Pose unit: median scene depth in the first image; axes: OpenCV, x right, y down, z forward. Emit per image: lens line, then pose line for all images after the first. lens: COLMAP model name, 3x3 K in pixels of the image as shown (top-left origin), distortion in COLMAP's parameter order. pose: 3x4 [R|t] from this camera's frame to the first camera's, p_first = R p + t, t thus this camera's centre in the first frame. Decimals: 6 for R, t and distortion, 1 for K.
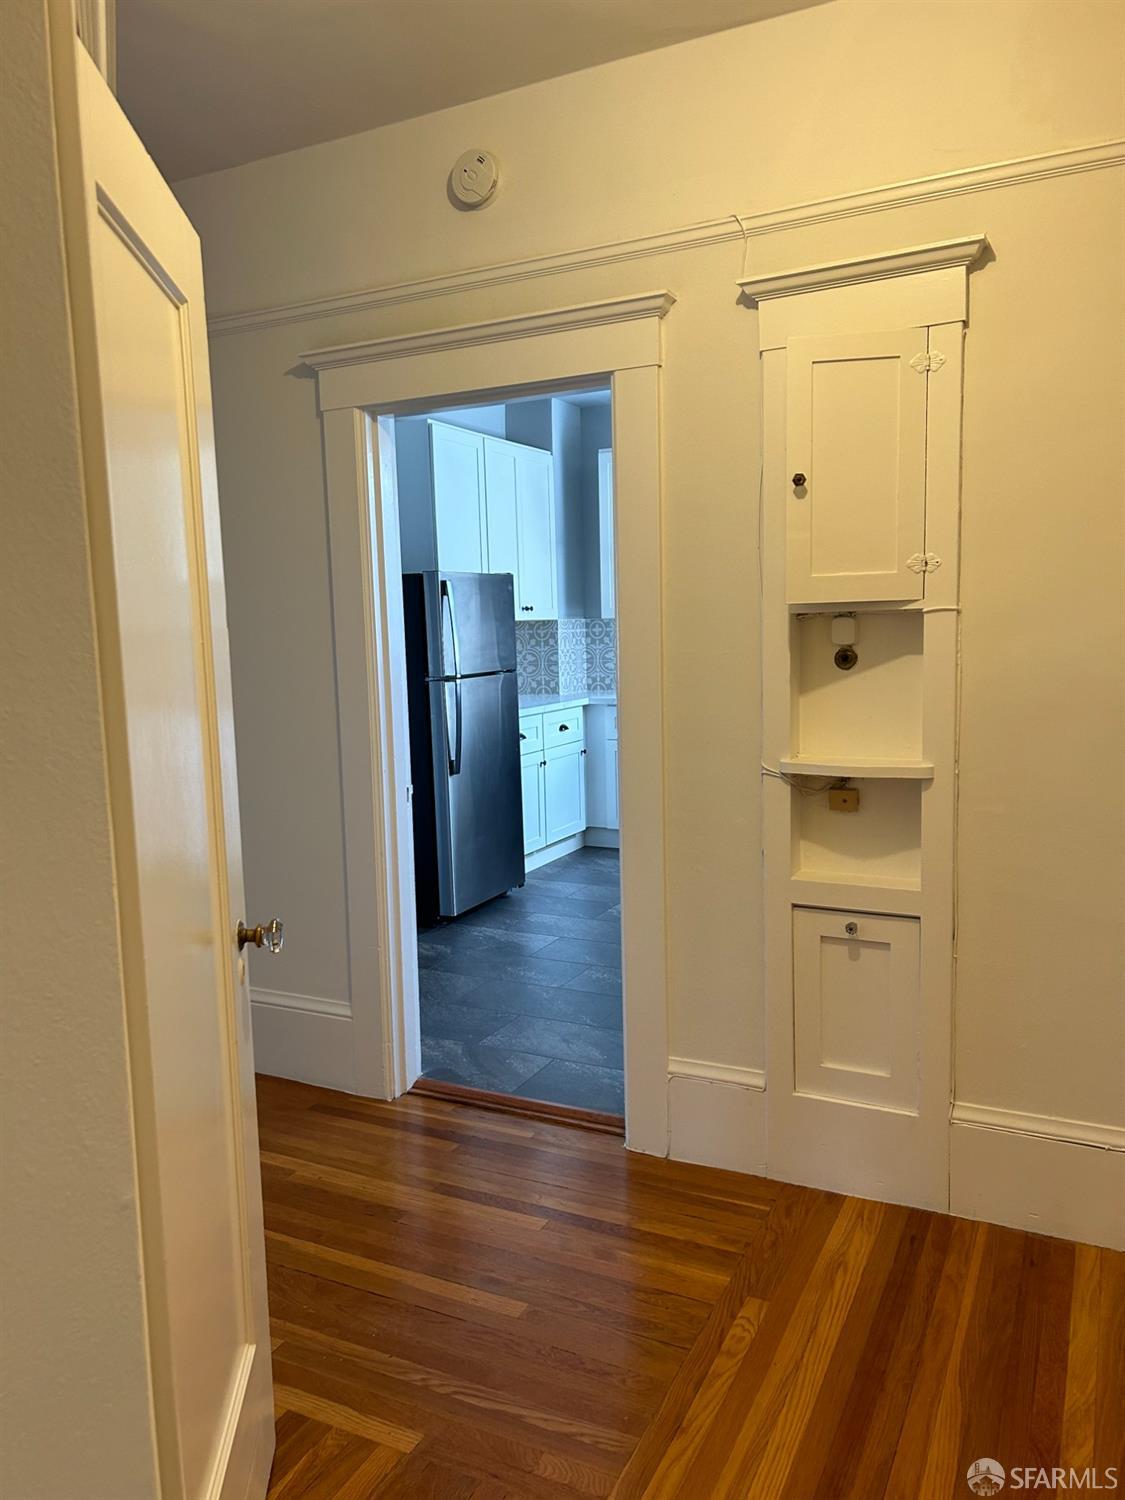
lens RADIAL K [[1106.2, 0, 561.3], [0, 1106.2, 749.7], [0, 0, 1]] dist [0.001955, -0.005813]
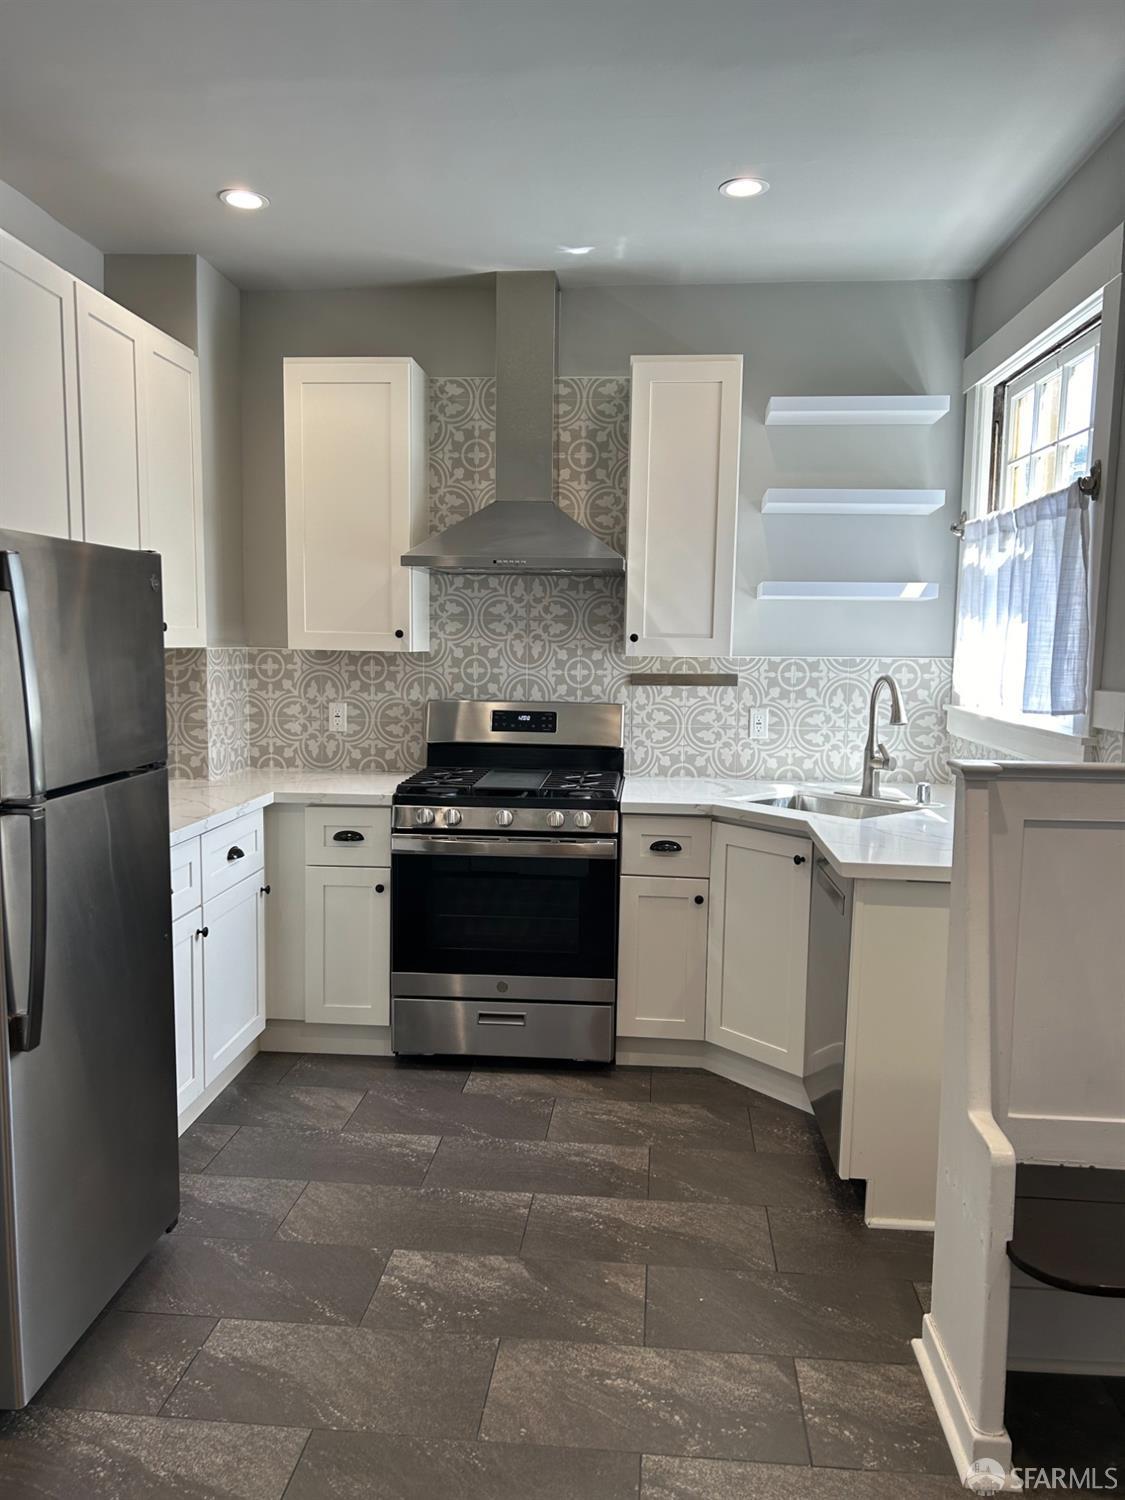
lens RADIAL K [[1106.2, 0, 564.7], [0, 1106.2, 752.6], [0, 0, 1]] dist [0.001955, -0.005813]
pose [[0.922949, 0.003270, 0.384907, -0.051328], [0.002914, 0.999876, -0.015484, -0.054396], [-0.384910, 0.015412, 0.922825, 0.407360]]
